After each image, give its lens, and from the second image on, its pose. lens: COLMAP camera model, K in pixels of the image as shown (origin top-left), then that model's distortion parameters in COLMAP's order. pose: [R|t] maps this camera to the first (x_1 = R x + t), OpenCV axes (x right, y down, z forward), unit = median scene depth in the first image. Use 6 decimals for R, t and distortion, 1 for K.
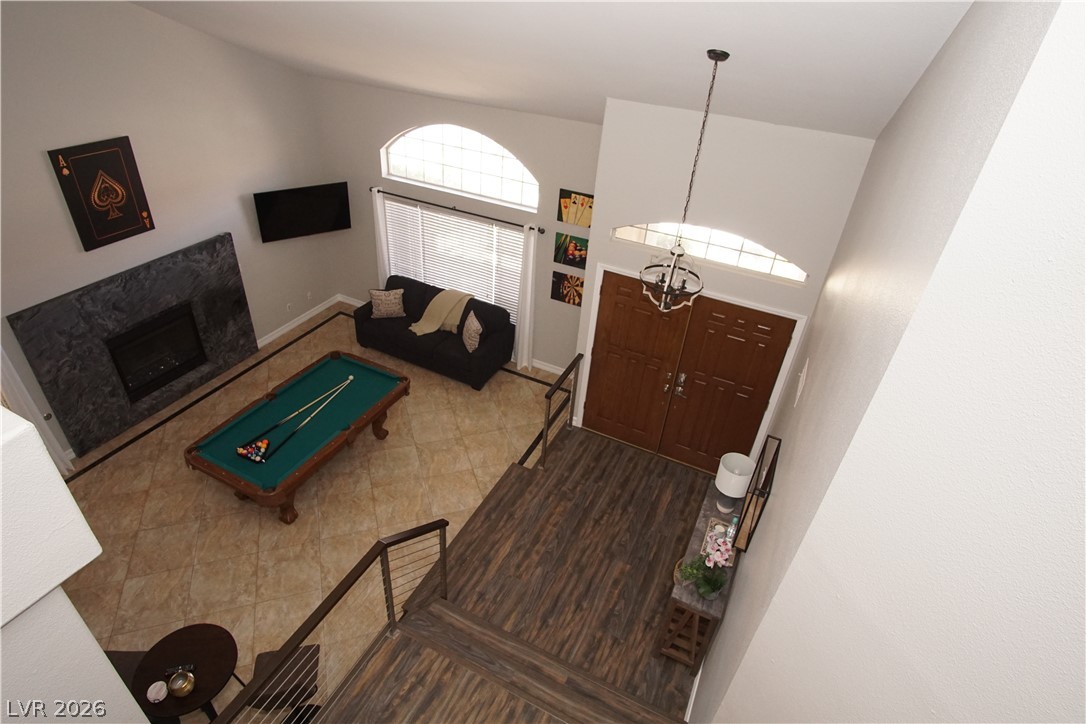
lens RADIAL K [[588.9, 0, 544.1], [0, 588.9, 357.5], [0, 0, 1]] dist [-0.031655, 0.007010]
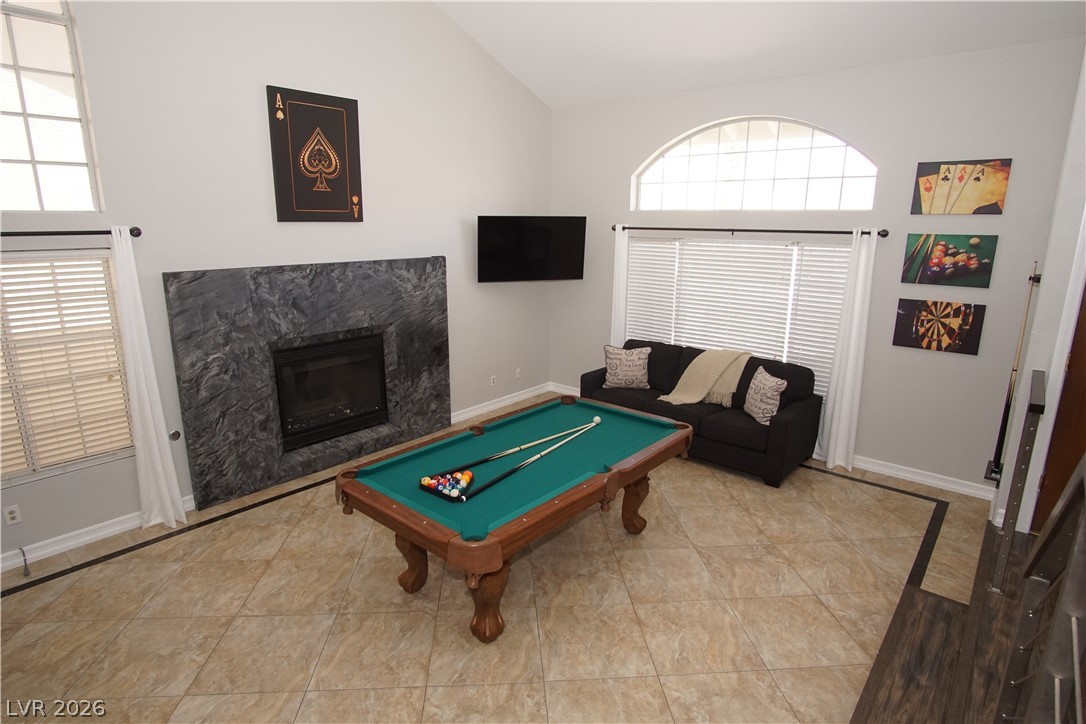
lens RADIAL K [[588.9, 0, 539.1], [0, 588.9, 361.2], [0, 0, 1]] dist [-0.031655, 0.007010]
pose [[0.963662, -0.001145, -0.267122, -0.222779], [-0.094198, 0.934295, -0.343832, 0.198914], [0.249964, 0.356500, 0.900237, 0.401915]]
